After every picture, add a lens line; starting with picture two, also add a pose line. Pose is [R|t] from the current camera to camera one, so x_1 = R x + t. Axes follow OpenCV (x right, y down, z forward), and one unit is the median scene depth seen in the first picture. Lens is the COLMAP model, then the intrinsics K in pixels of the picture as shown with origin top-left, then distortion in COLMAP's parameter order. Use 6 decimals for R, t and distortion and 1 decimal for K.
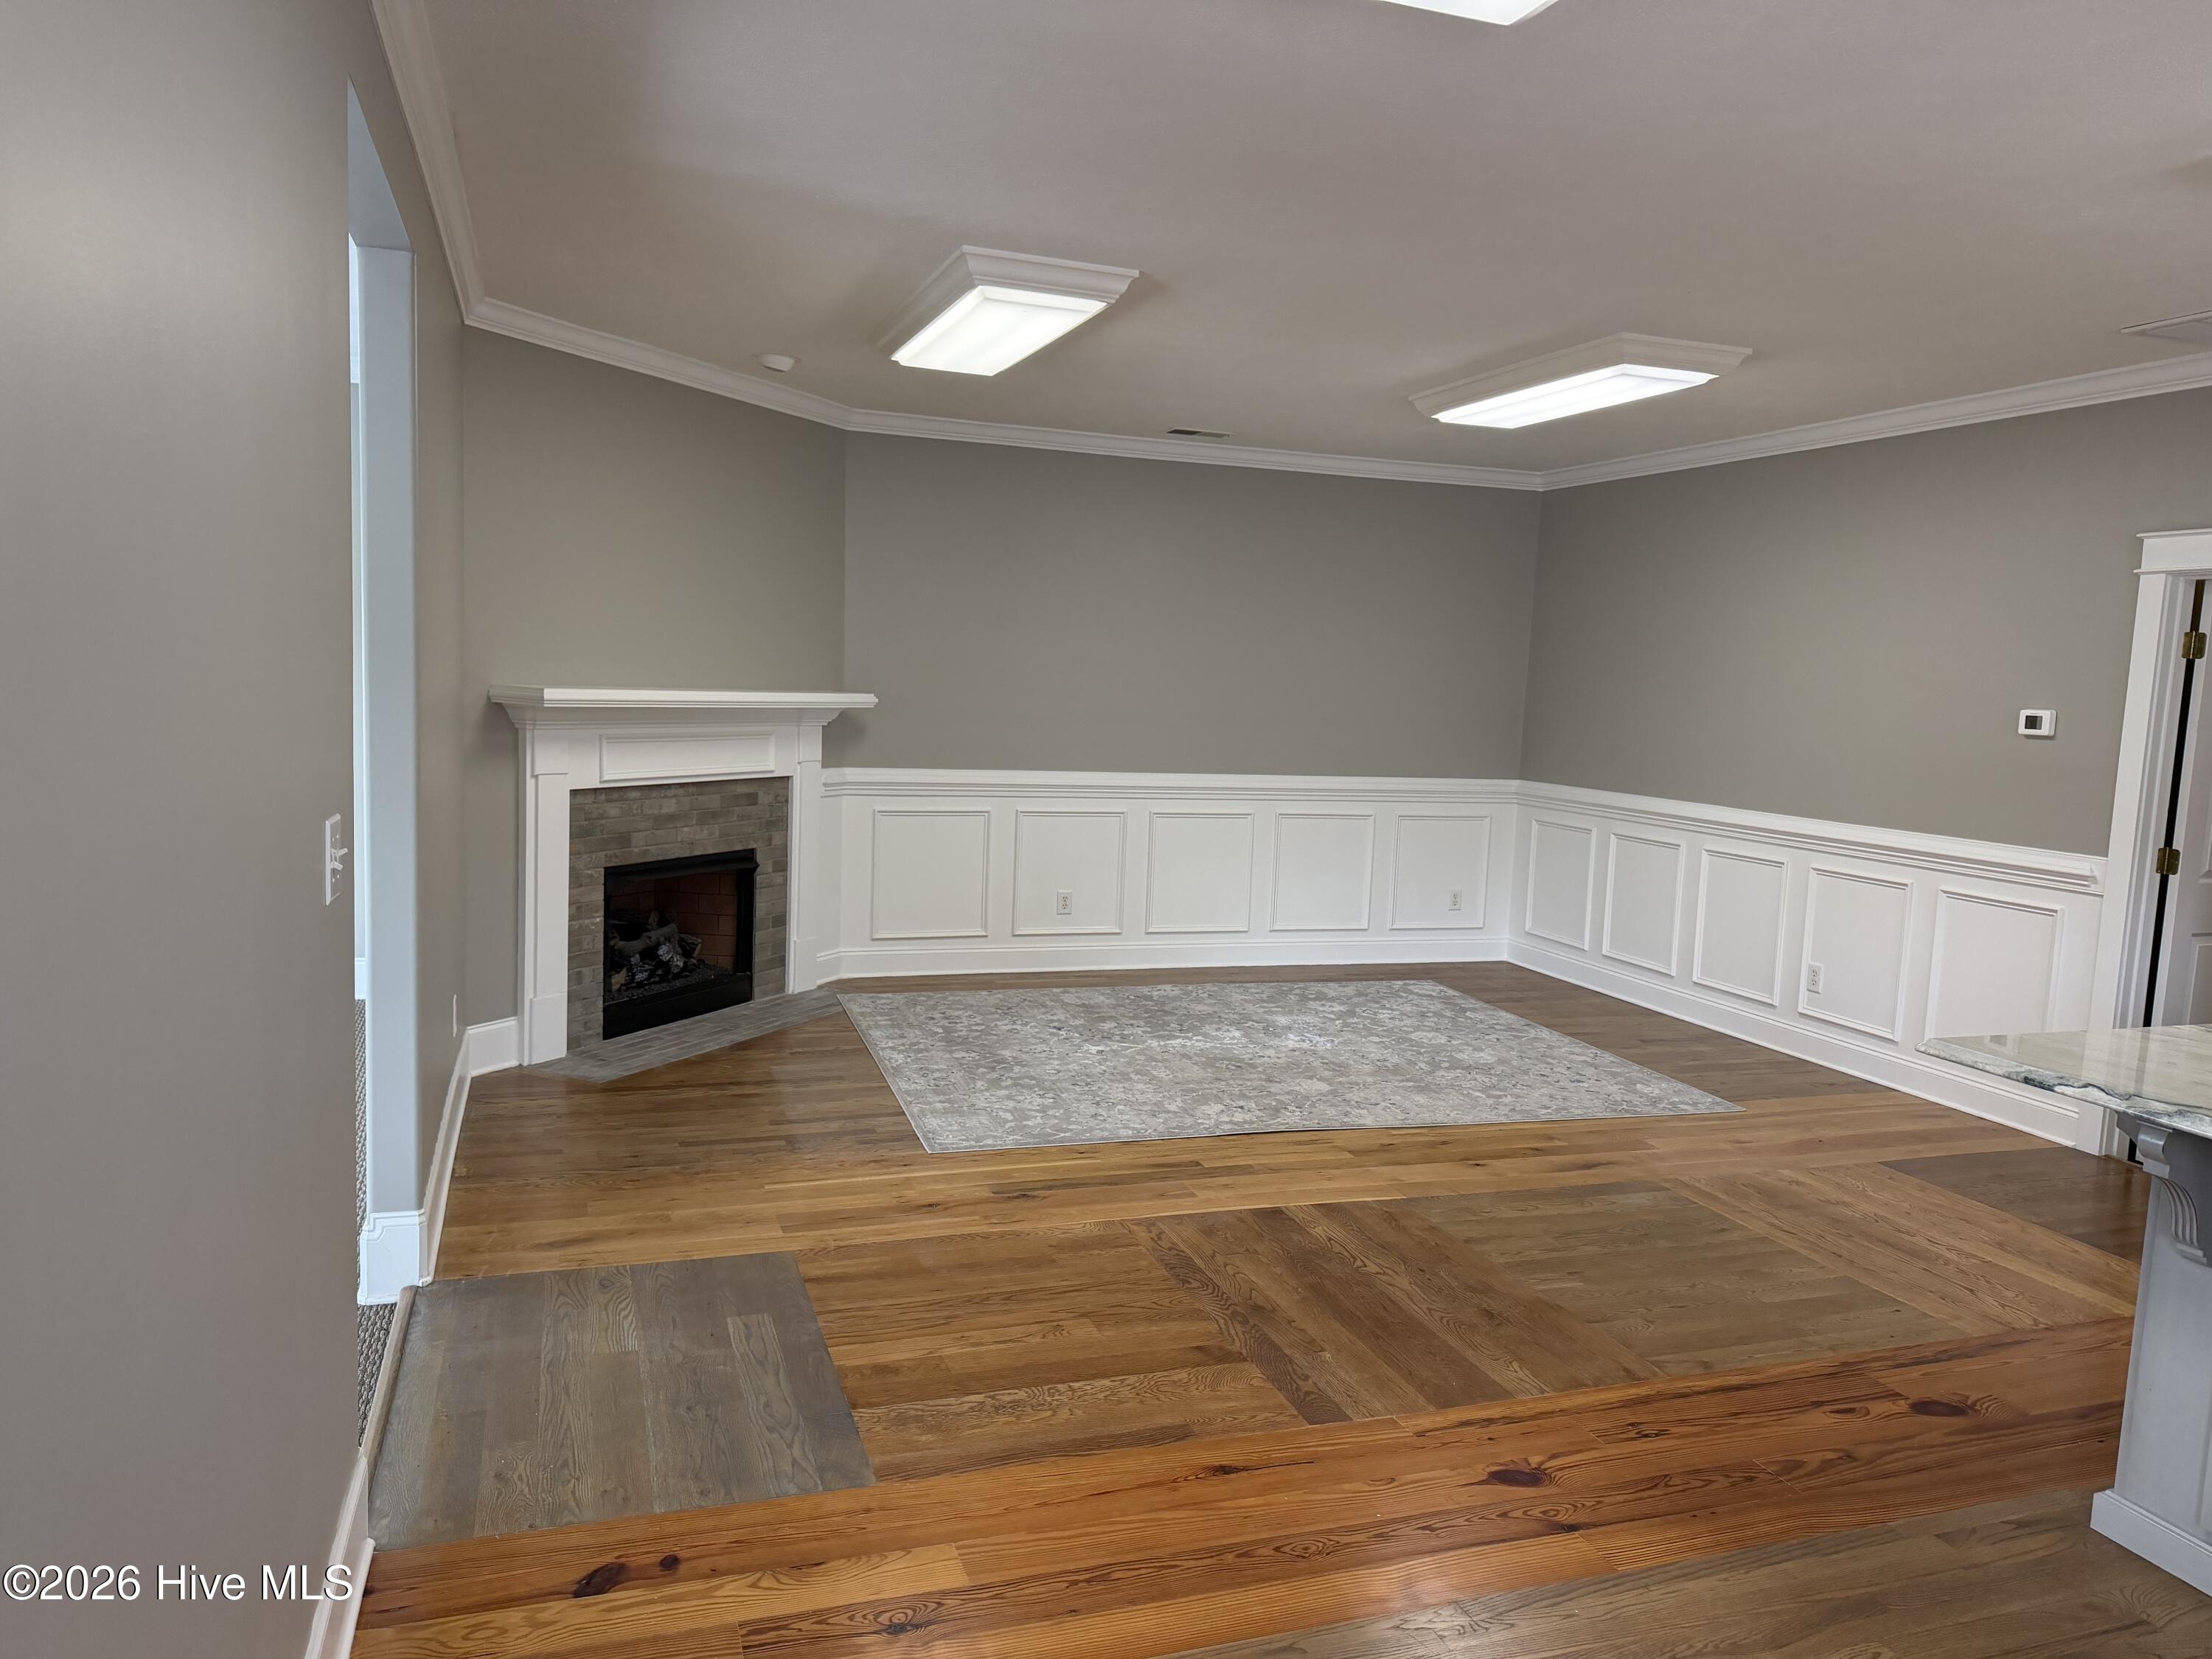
lens RADIAL K [[1551.9, 0, 1102.7], [0, 1551.9, 822.1], [0, 0, 1]] dist [0.048149, -0.021008]
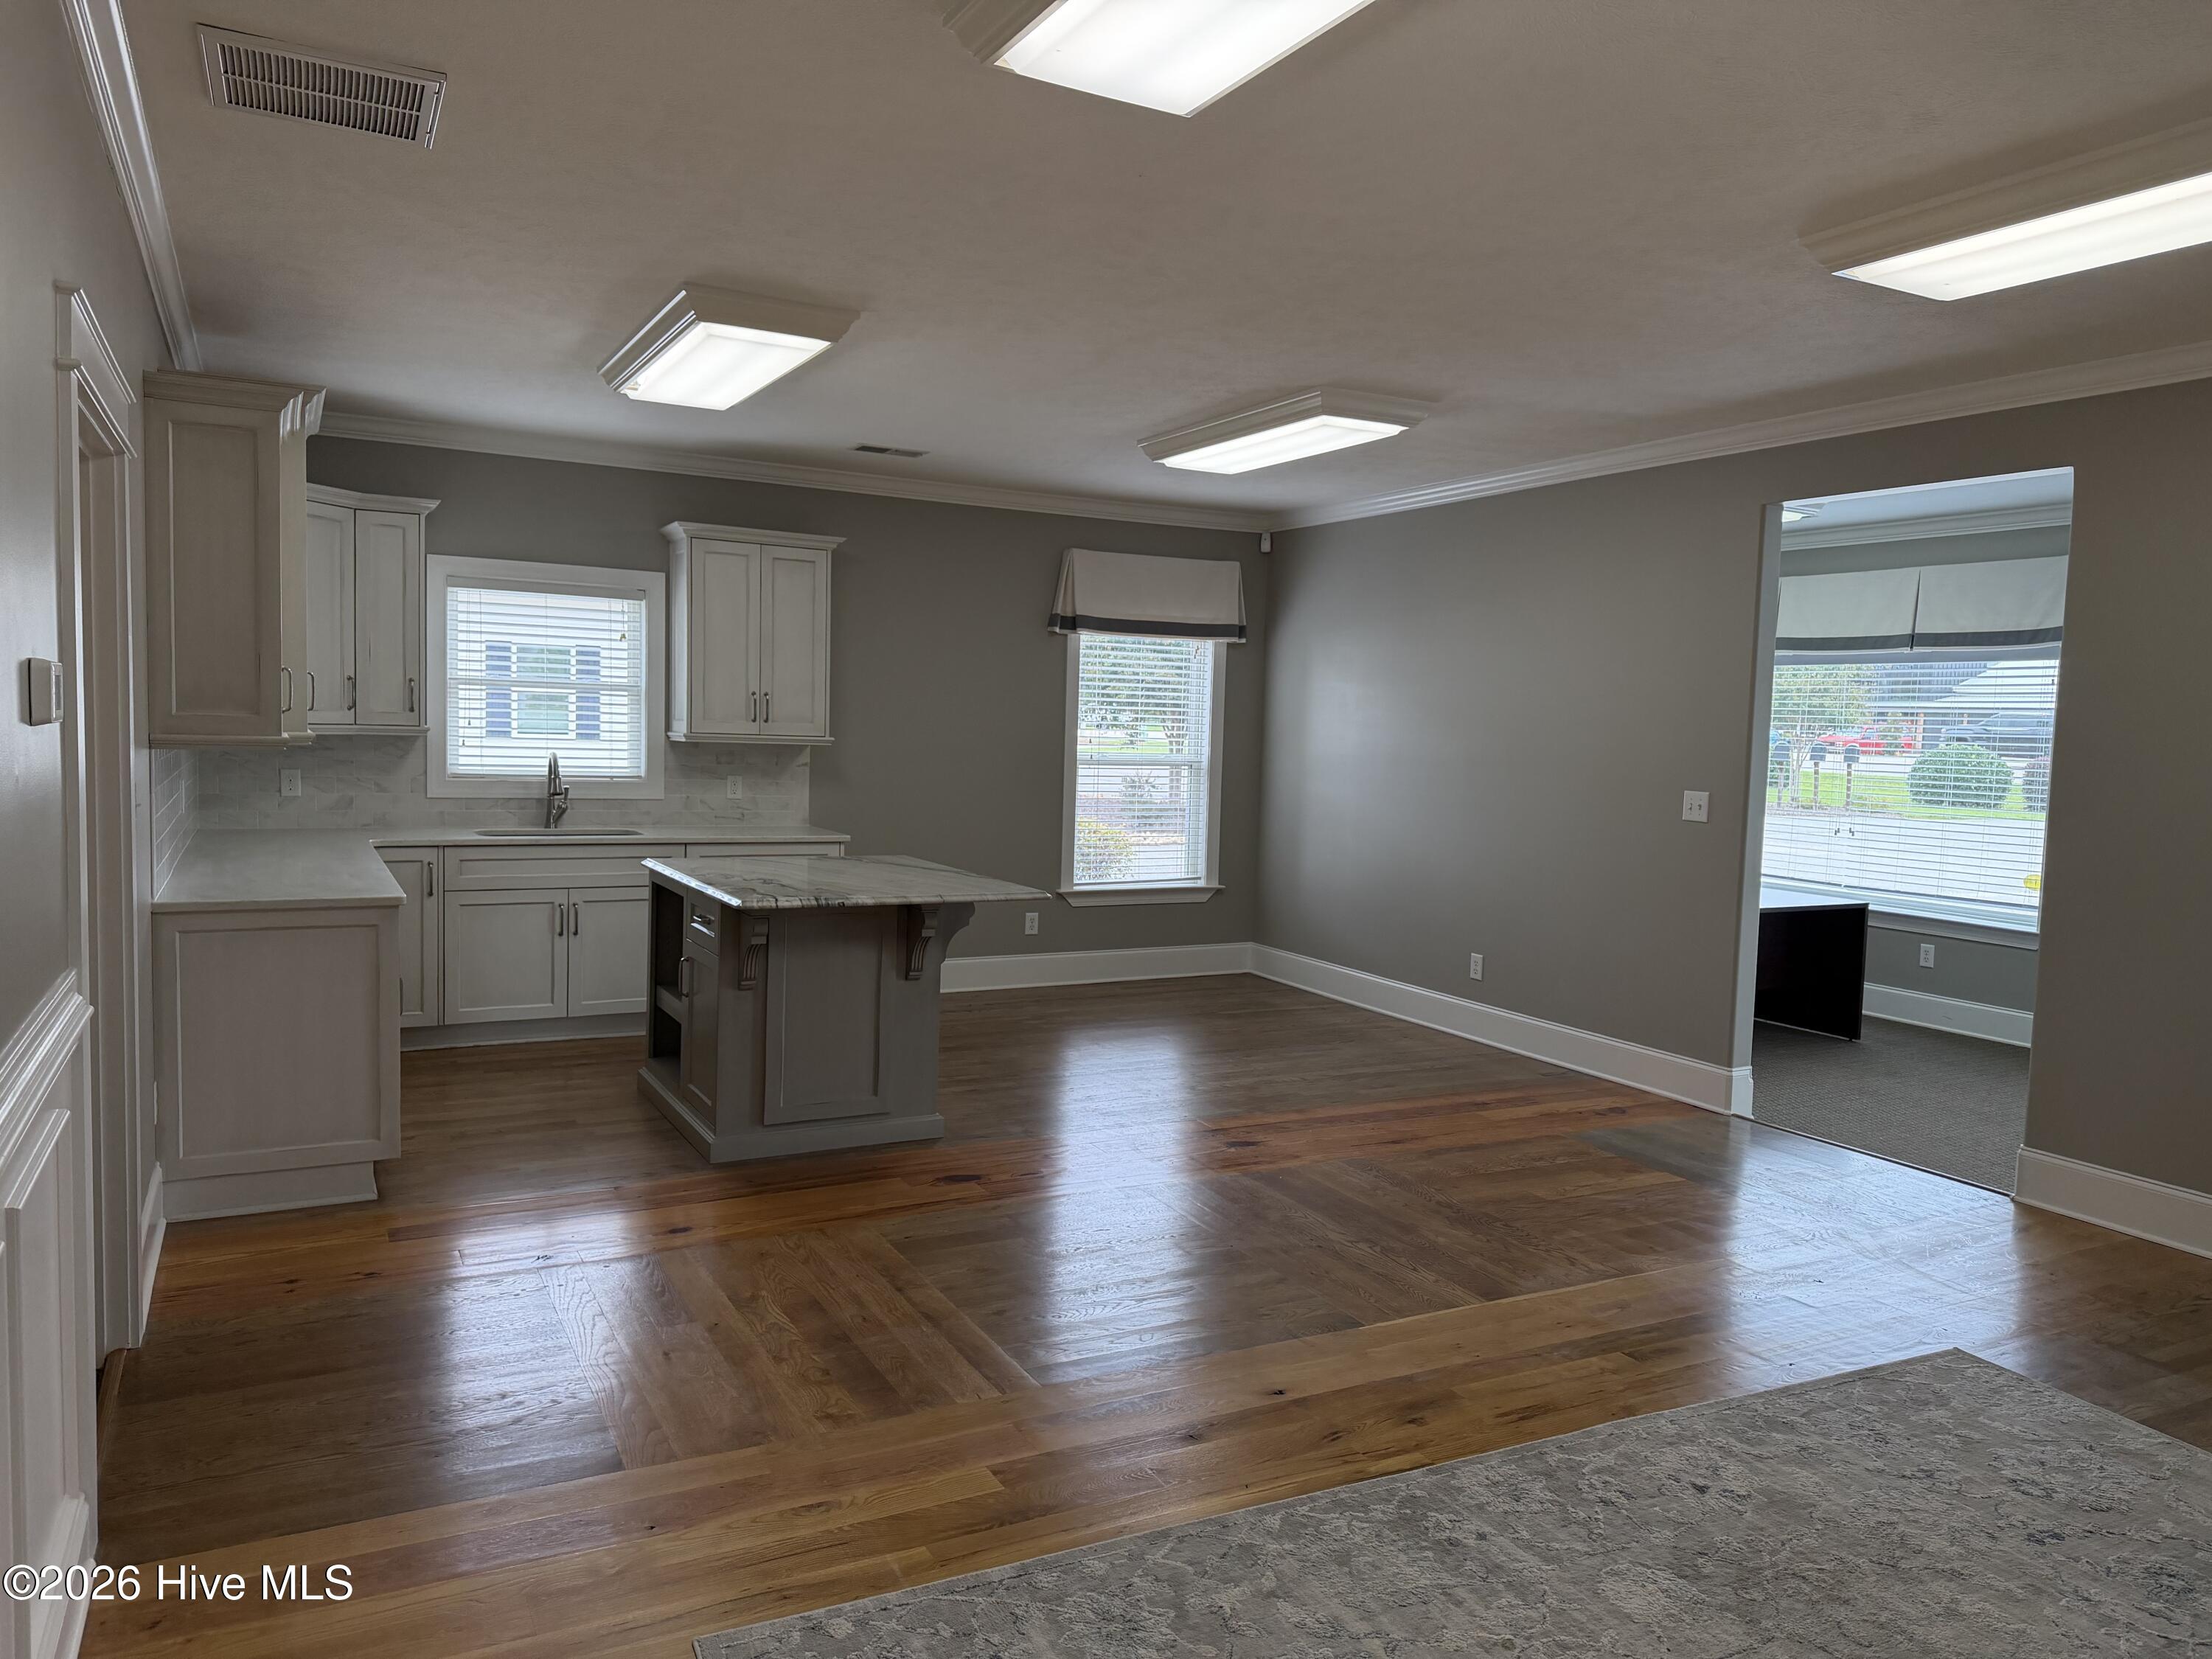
lens RADIAL K [[1551.9, 0, 1107.8], [0, 1551.9, 821.7], [0, 0, 1]] dist [0.048149, -0.021008]
pose [[-0.985565, -0.057263, -0.159318, 0.451006], [-0.082926, 0.983722, 0.159417, -0.139635], [0.147596, 0.170328, -0.974271, 1.657953]]
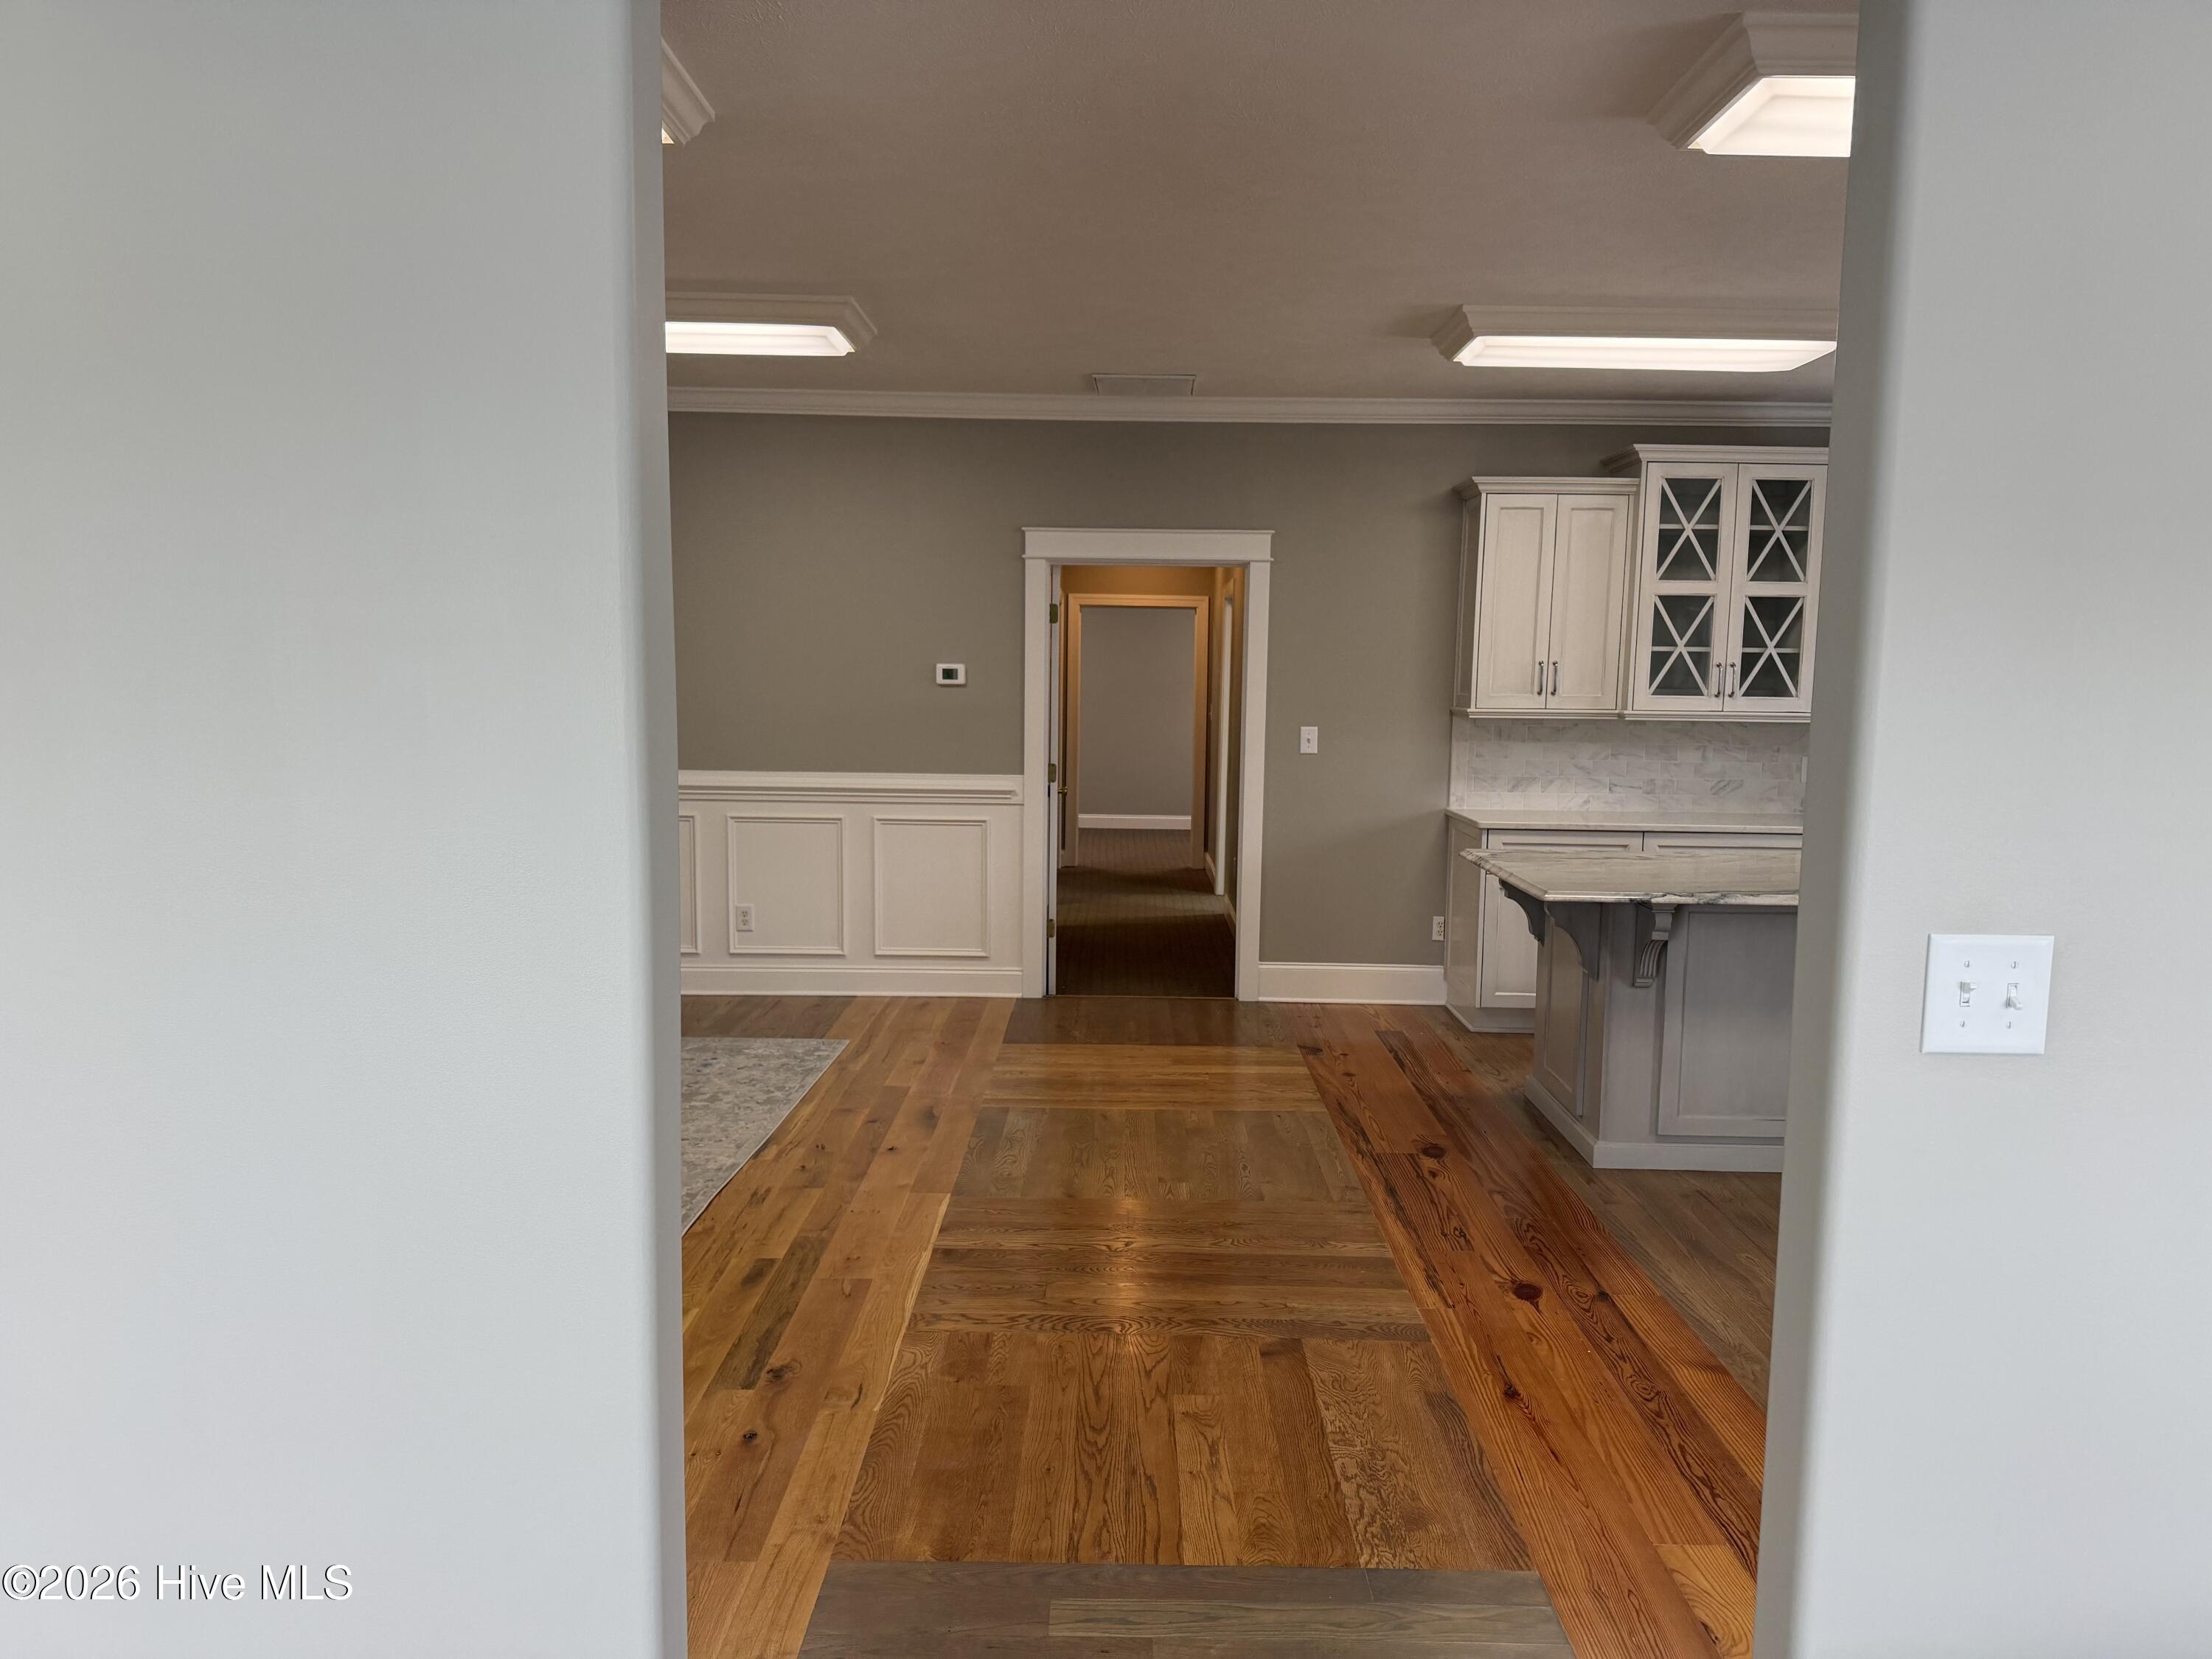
lens RADIAL K [[1551.9, 0, 1099.8], [0, 1551.9, 847.9], [0, 0, 1]] dist [0.048149, -0.021008]
pose [[0.335701, -0.150163, 0.929923, -0.611559], [0.091402, 0.987746, 0.126504, -0.082776], [-0.937524, 0.042529, 0.345312, 0.539688]]
